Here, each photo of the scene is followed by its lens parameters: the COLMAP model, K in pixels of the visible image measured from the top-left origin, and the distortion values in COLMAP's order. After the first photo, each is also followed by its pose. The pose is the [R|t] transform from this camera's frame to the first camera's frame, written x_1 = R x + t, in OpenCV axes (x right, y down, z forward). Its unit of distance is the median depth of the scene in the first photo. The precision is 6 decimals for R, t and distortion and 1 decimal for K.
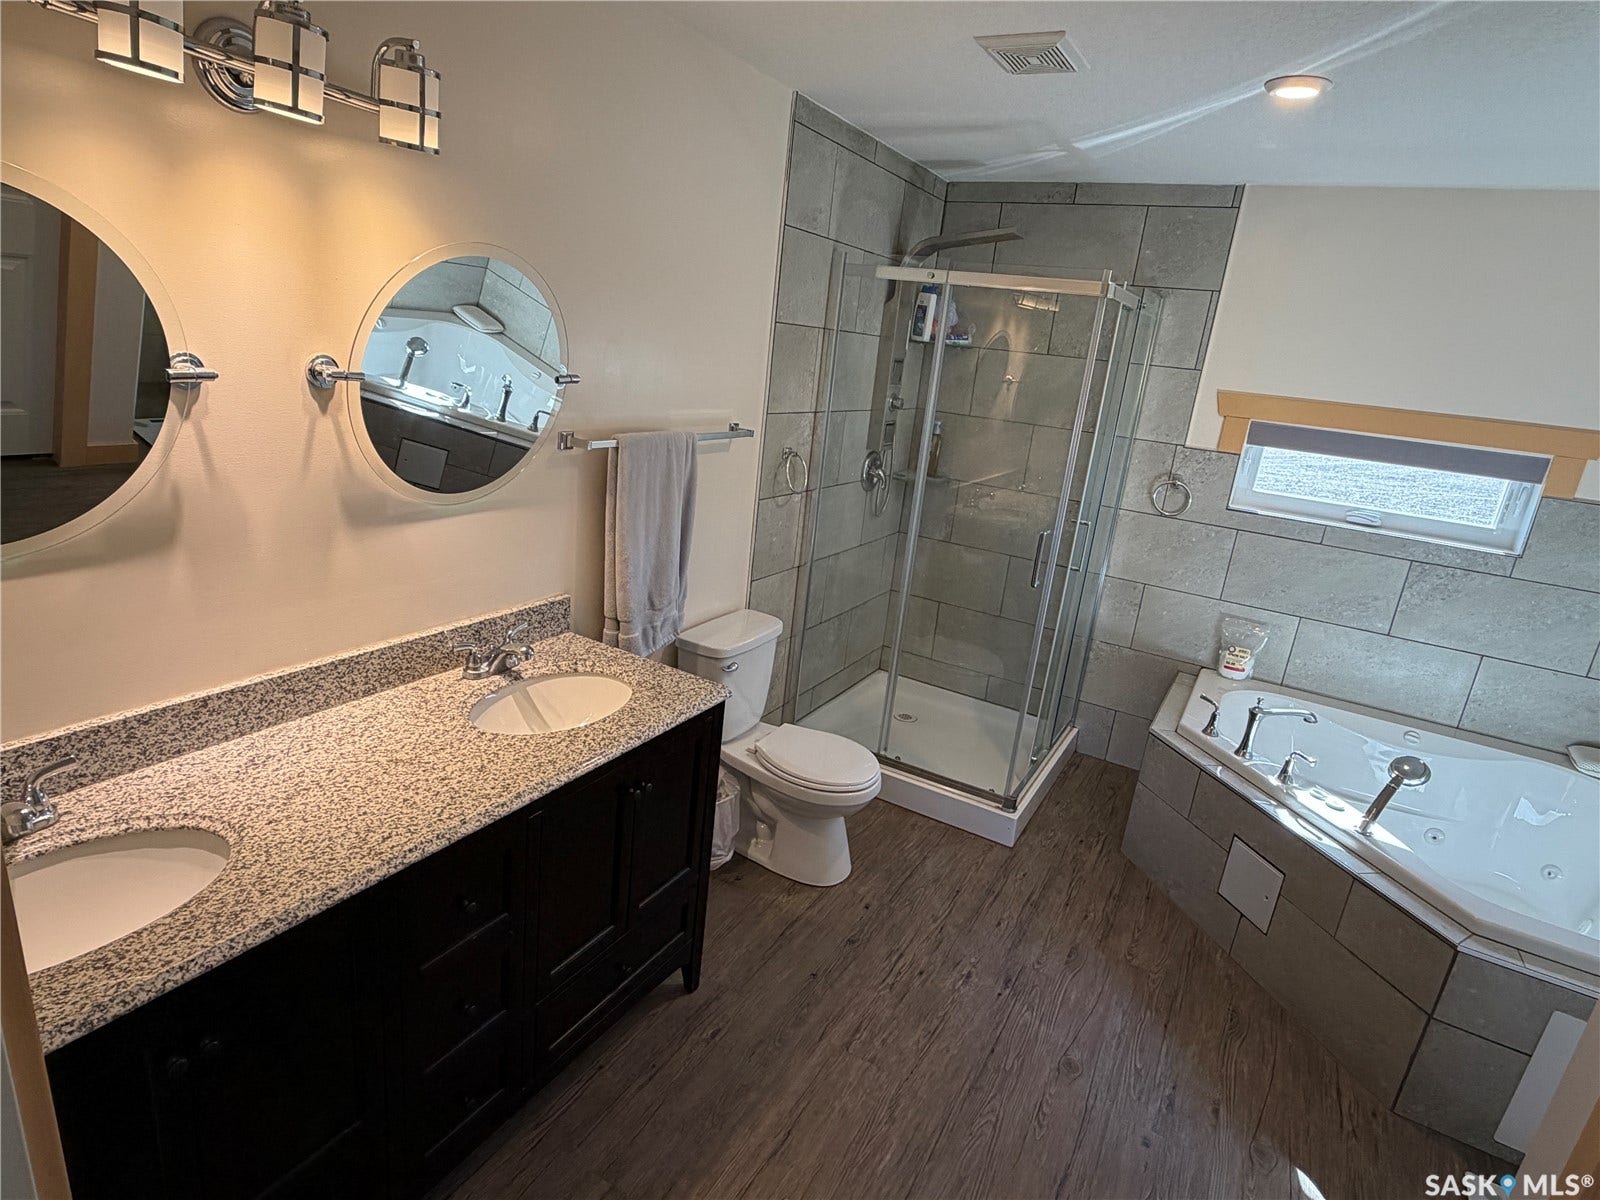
lens RADIAL K [[849.7, 0, 801.7], [0, 849.7, 601.1], [0, 0, 1]] dist [-0.001109, 0.000365]
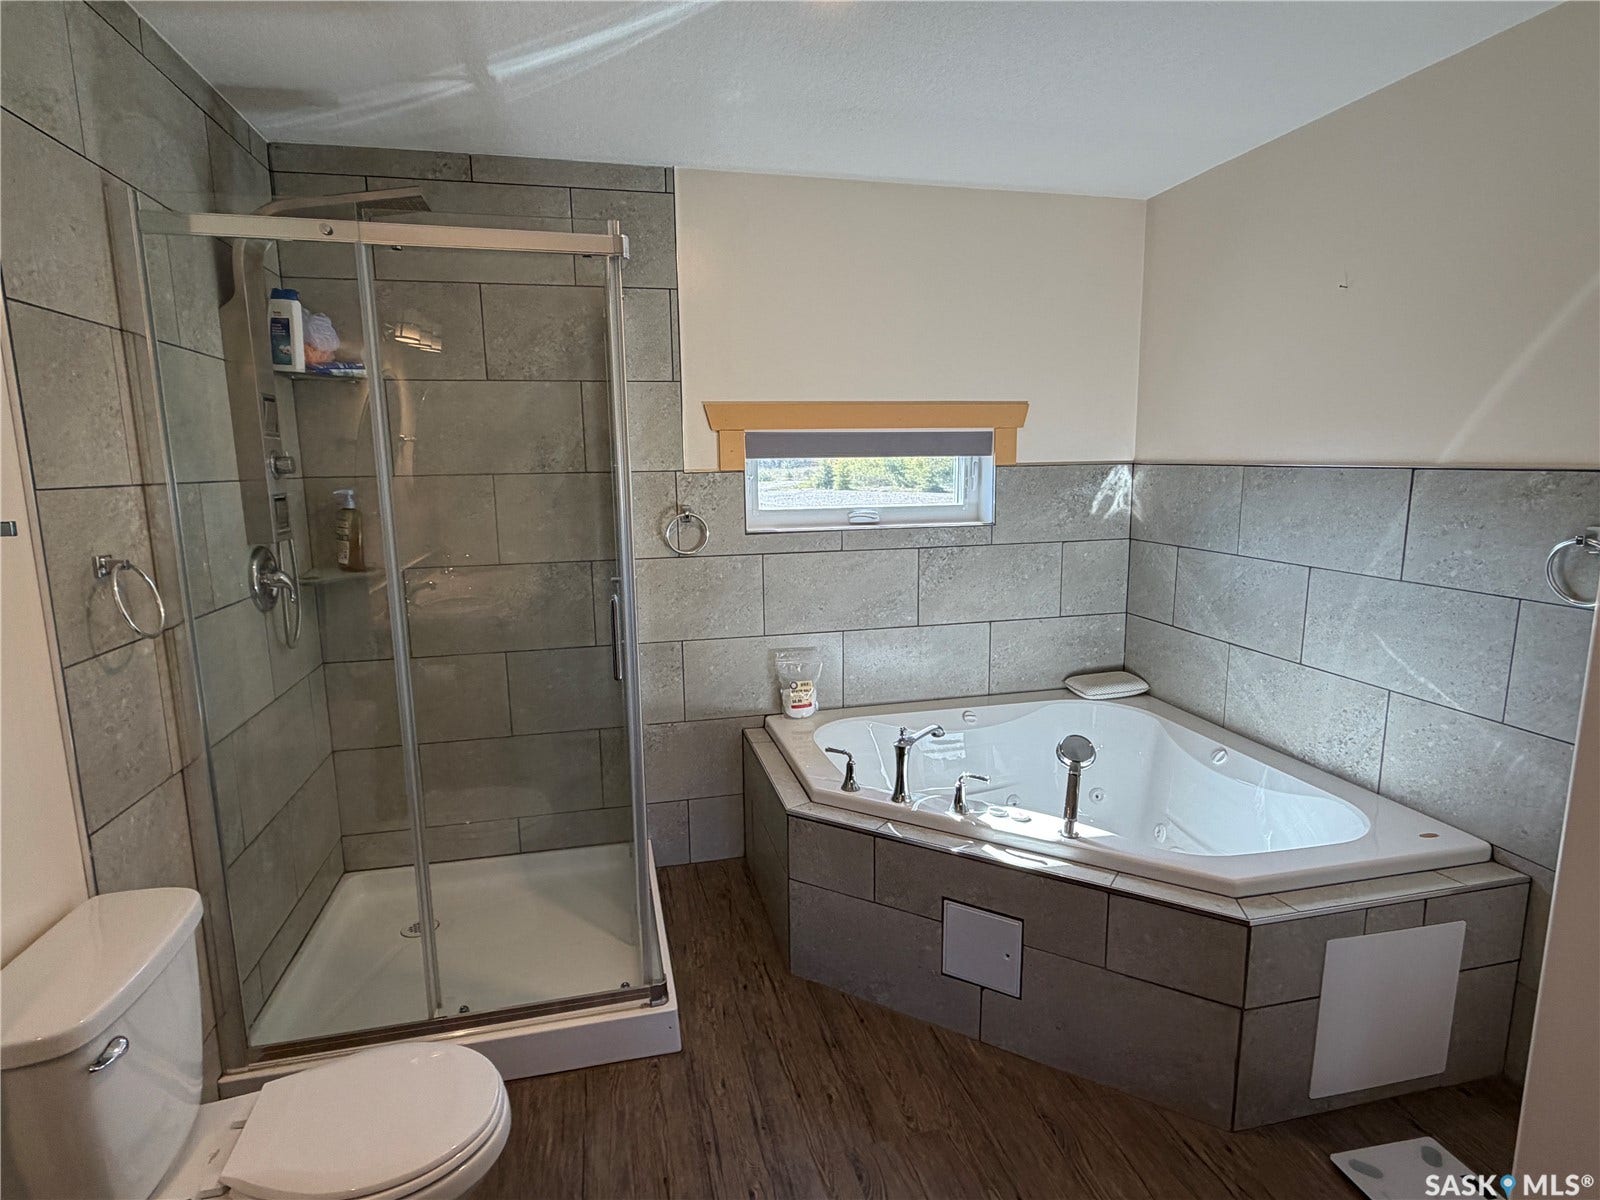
lens RADIAL K [[849.7, 0, 801.7], [0, 849.7, 601.1], [0, 0, 1]] dist [-0.001109, 0.000365]
pose [[0.723442, -0.223616, 0.653168, -0.048635], [0.285301, 0.958361, 0.012104, -0.038900], [-0.628678, 0.177593, 0.757116, 0.337196]]
